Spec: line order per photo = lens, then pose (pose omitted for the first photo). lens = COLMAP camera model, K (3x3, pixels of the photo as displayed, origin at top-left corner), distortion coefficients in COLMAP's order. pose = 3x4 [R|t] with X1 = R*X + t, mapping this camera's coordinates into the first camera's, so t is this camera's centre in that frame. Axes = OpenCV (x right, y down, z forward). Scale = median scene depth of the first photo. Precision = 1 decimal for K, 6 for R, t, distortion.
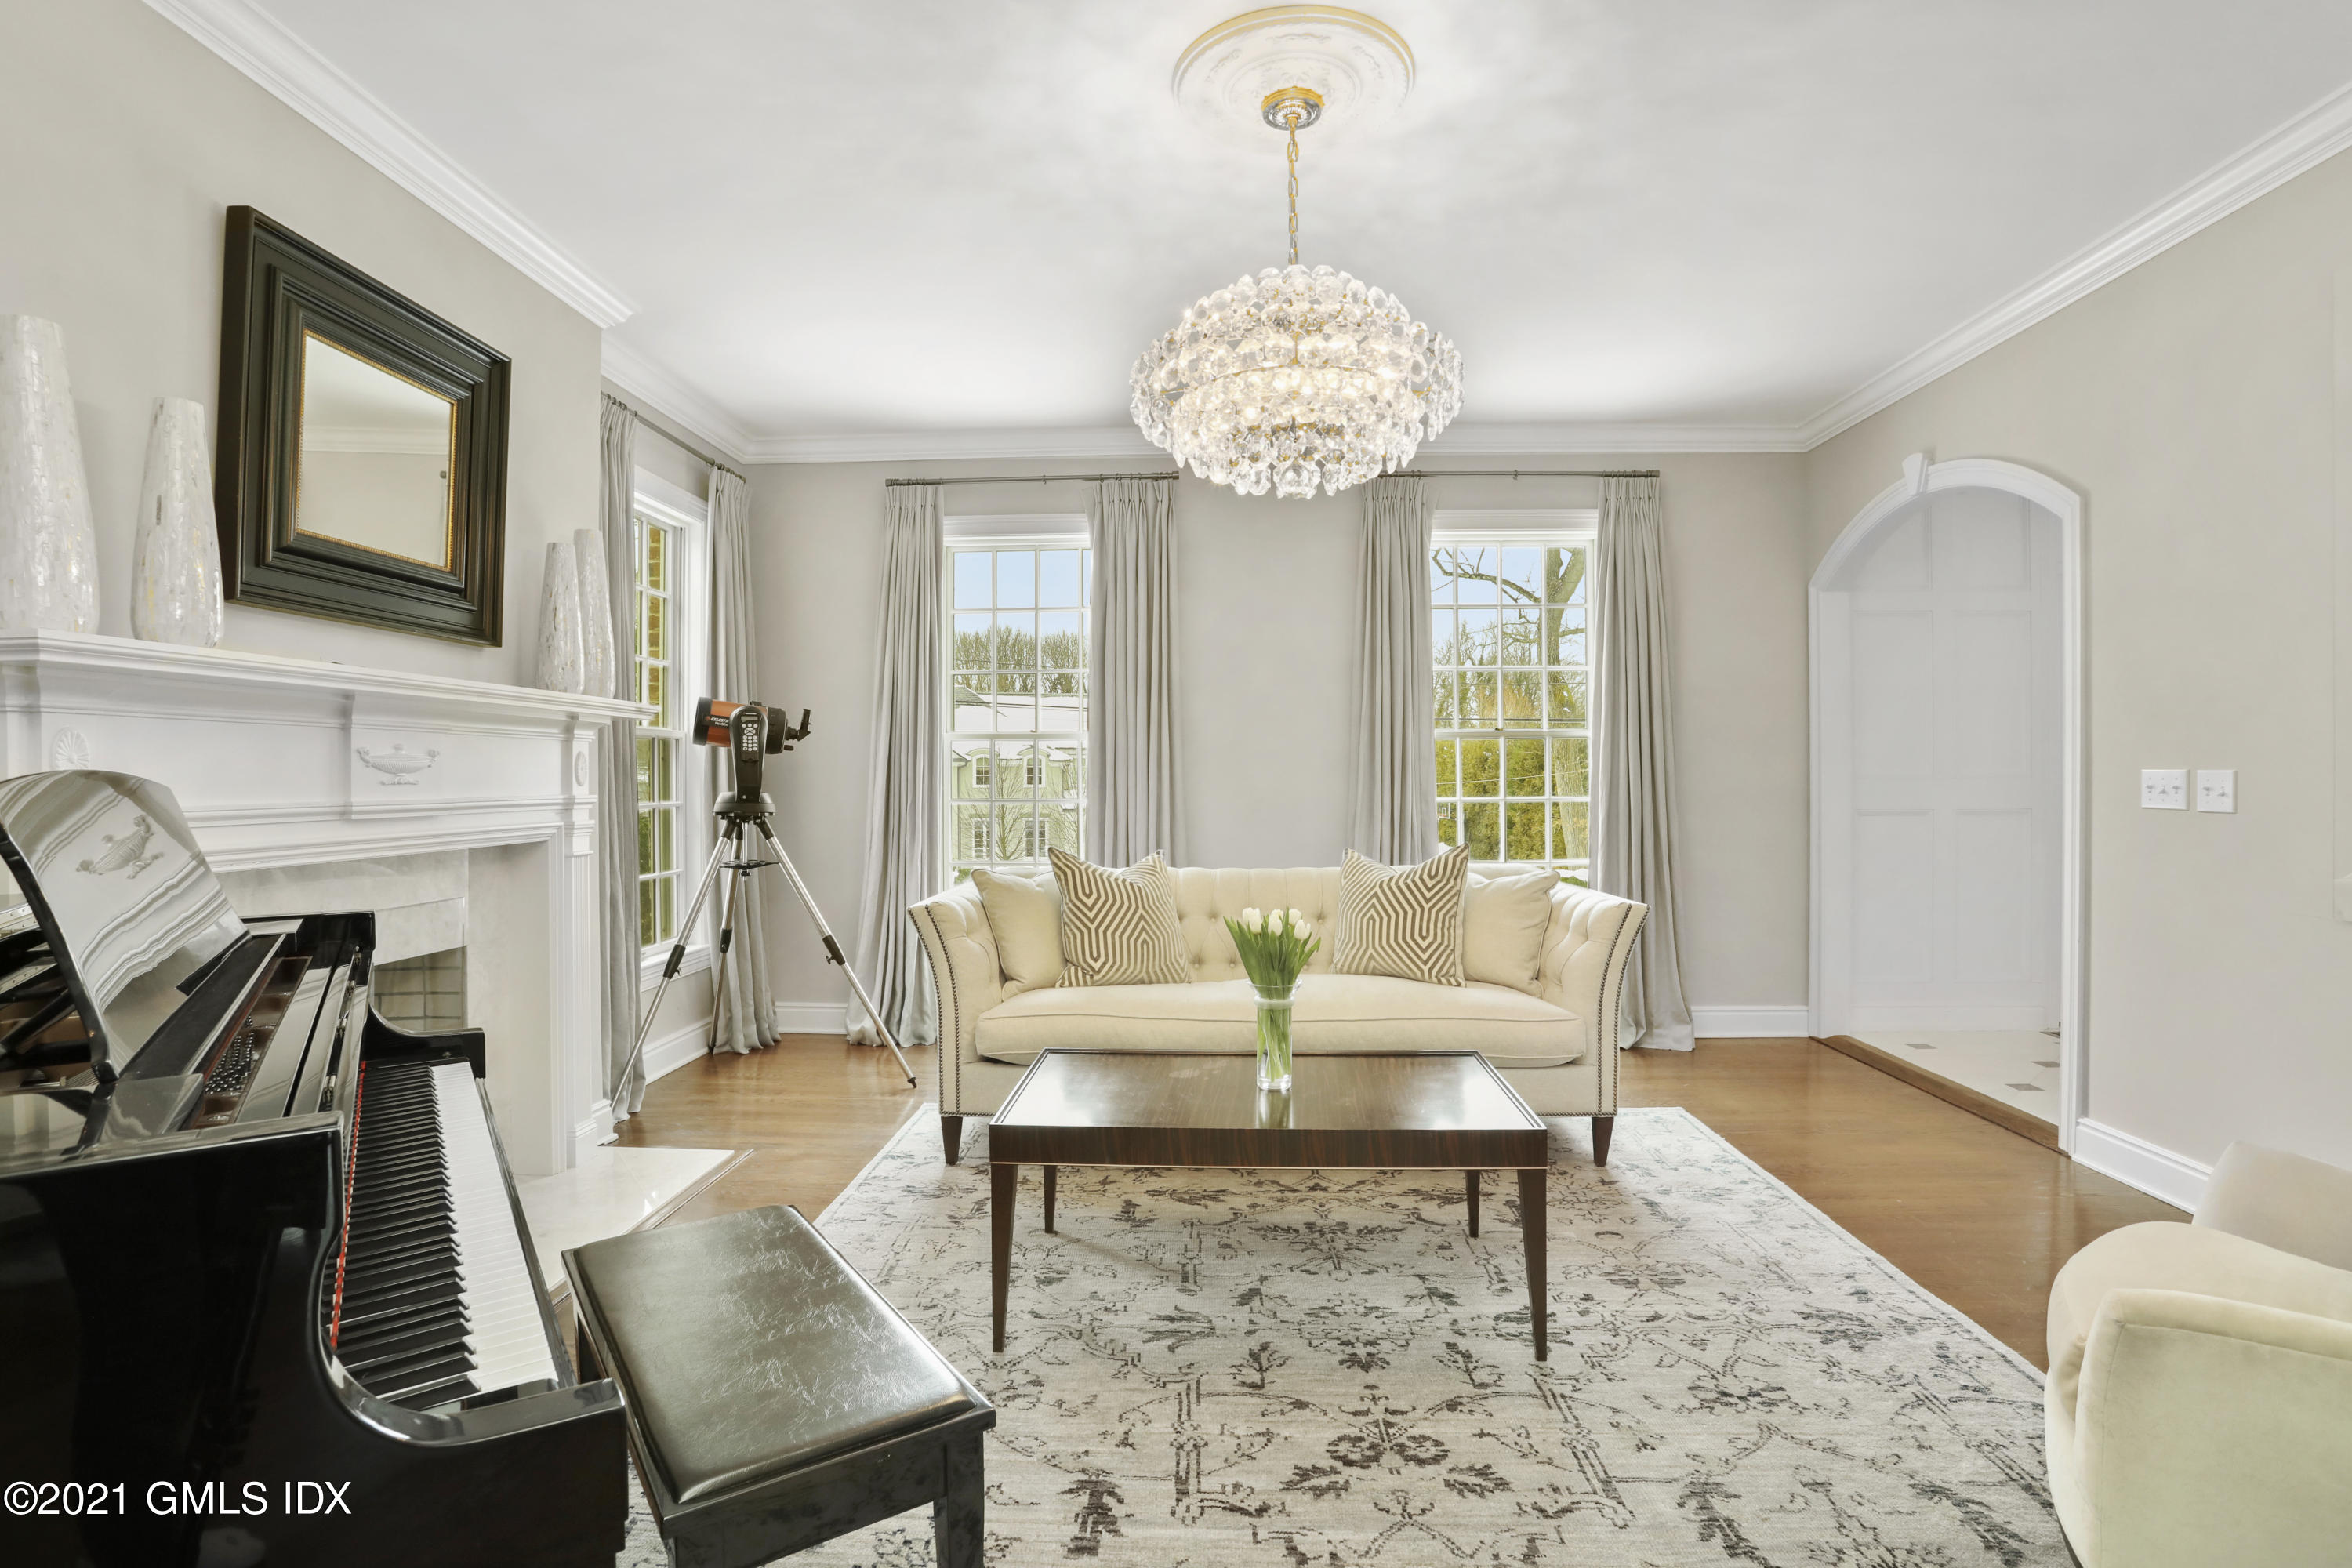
lens RADIAL K [[1151.6, 0, 1189.2], [0, 1151.6, 779.6], [0, 0, 1]] dist [-0.072915, 0.028553]
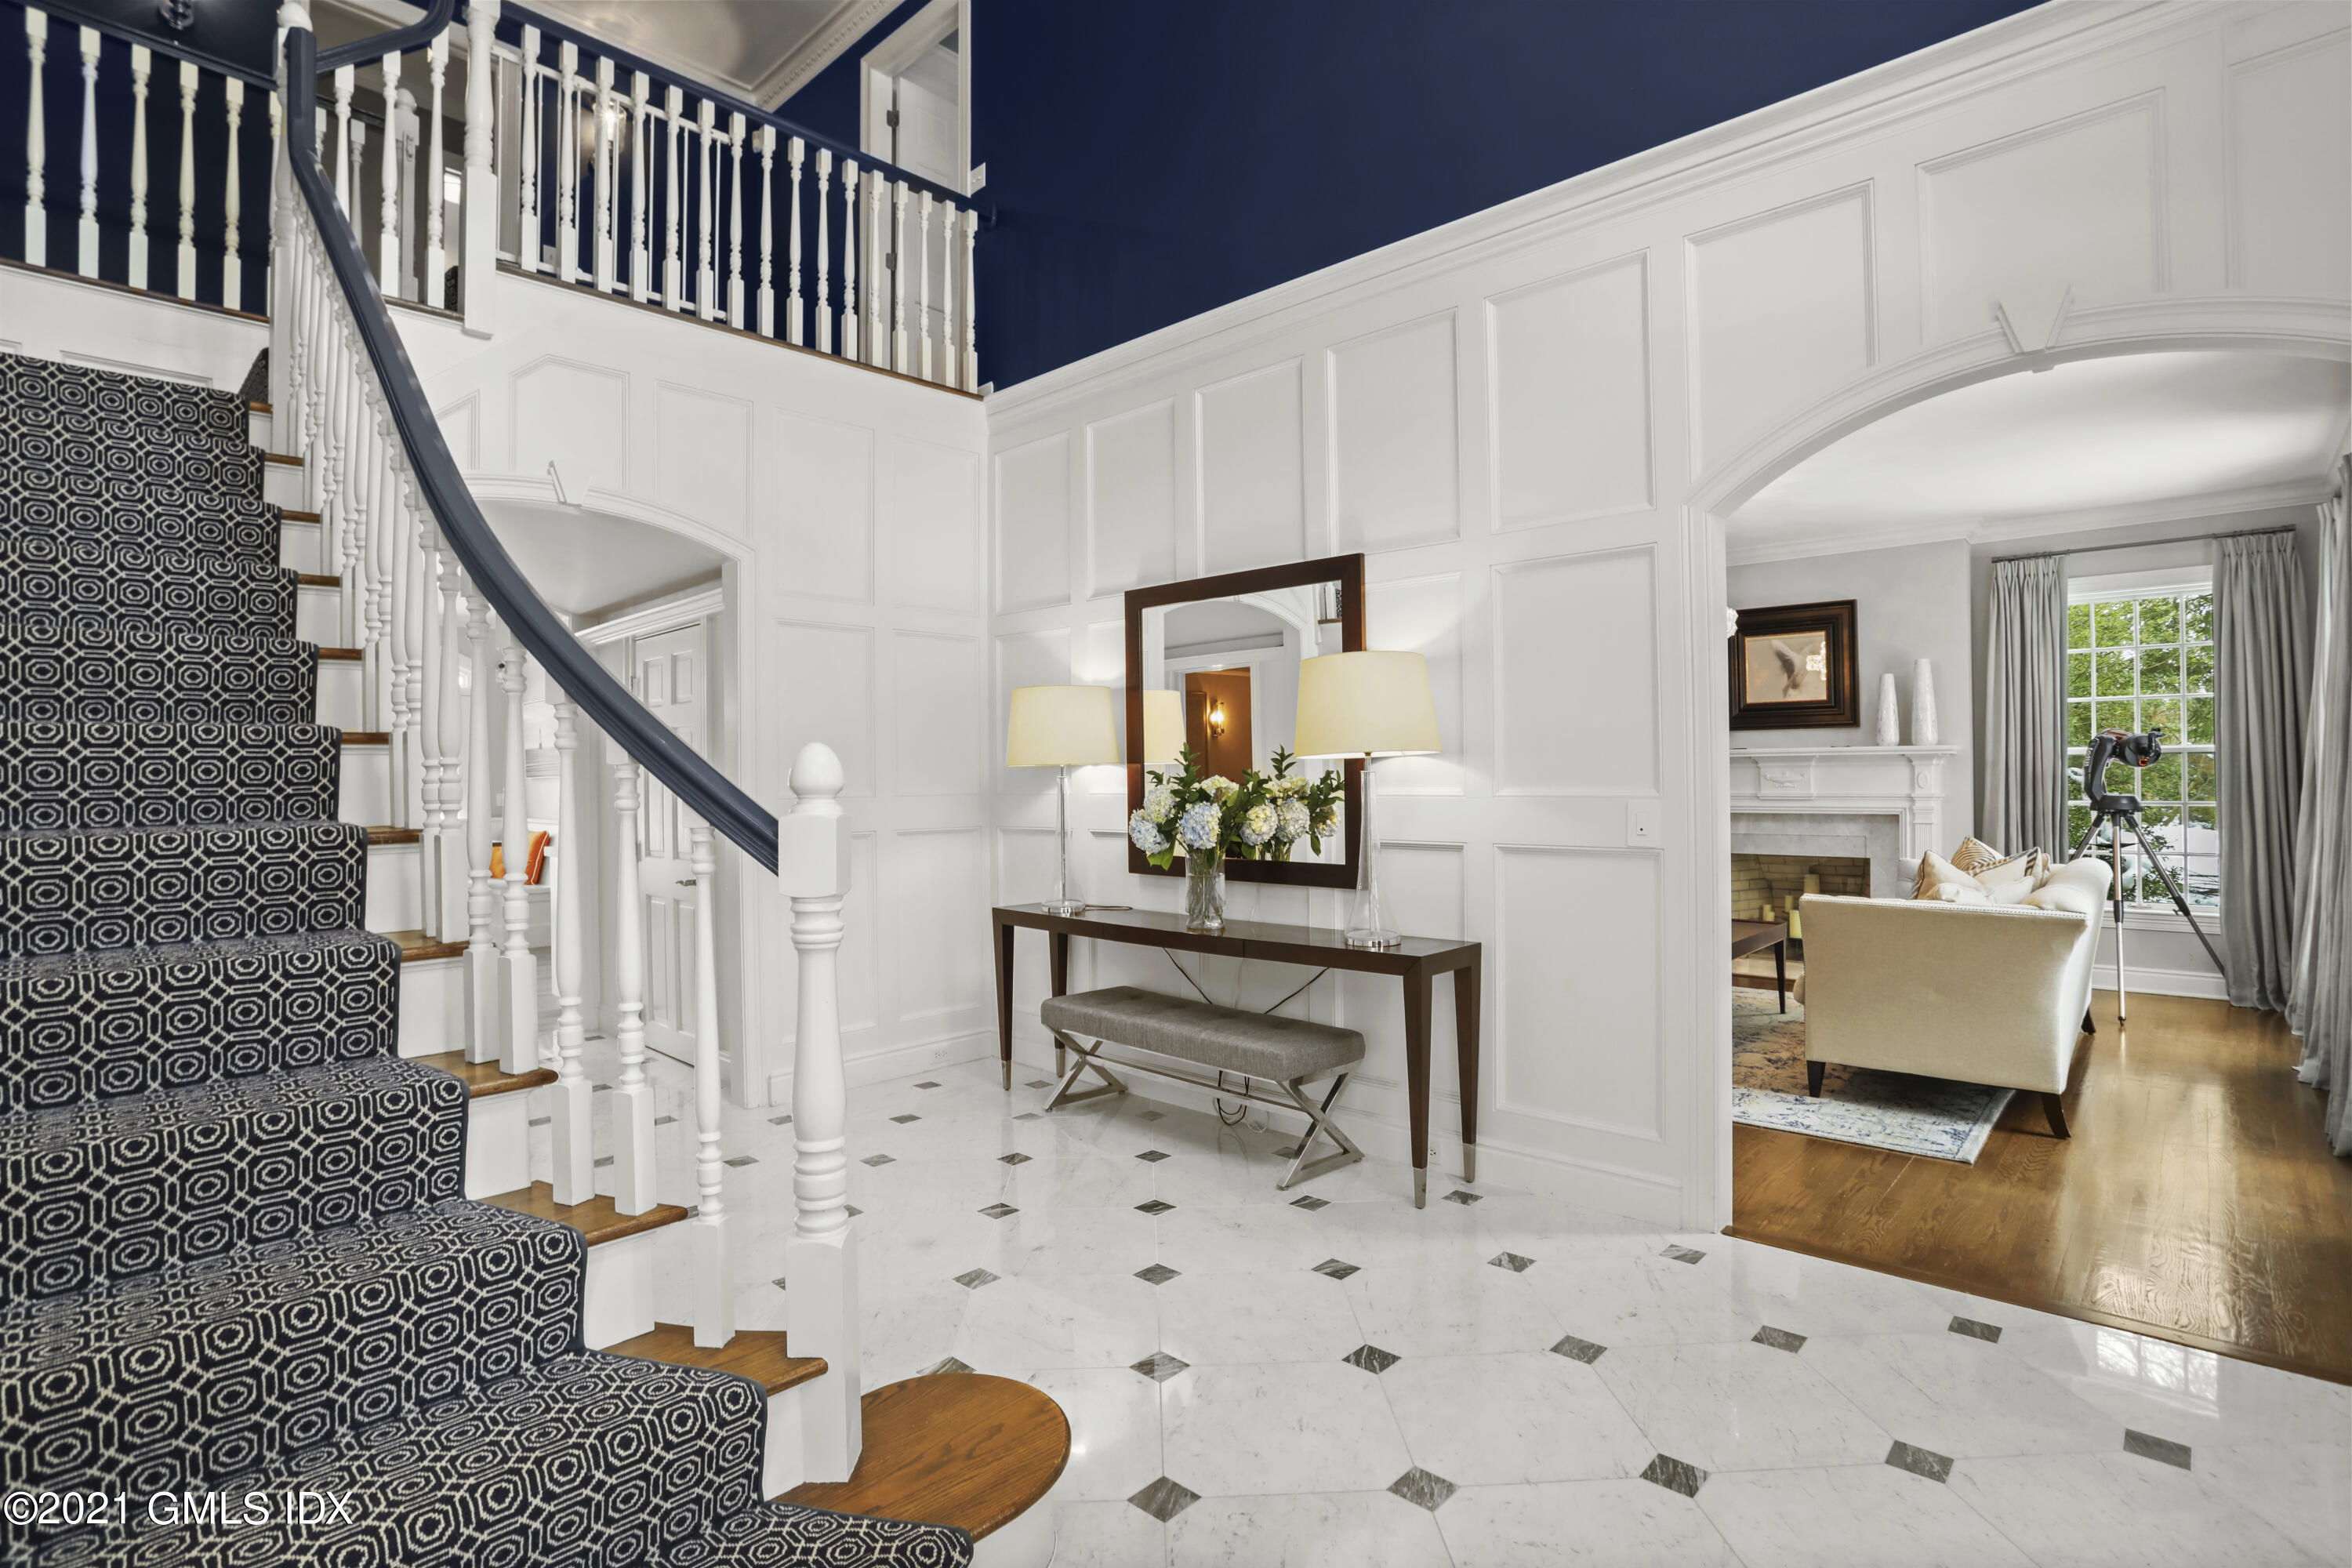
lens RADIAL K [[1151.6, 0, 1189.2], [0, 1151.6, 779.6], [0, 0, 1]] dist [-0.072915, 0.028553]
pose [[-0.646210, 0.008135, -0.763117, 2.142667], [0.015193, 0.999882, -0.002206, -0.028223], [0.763009, -0.013019, -0.646257, 1.539475]]
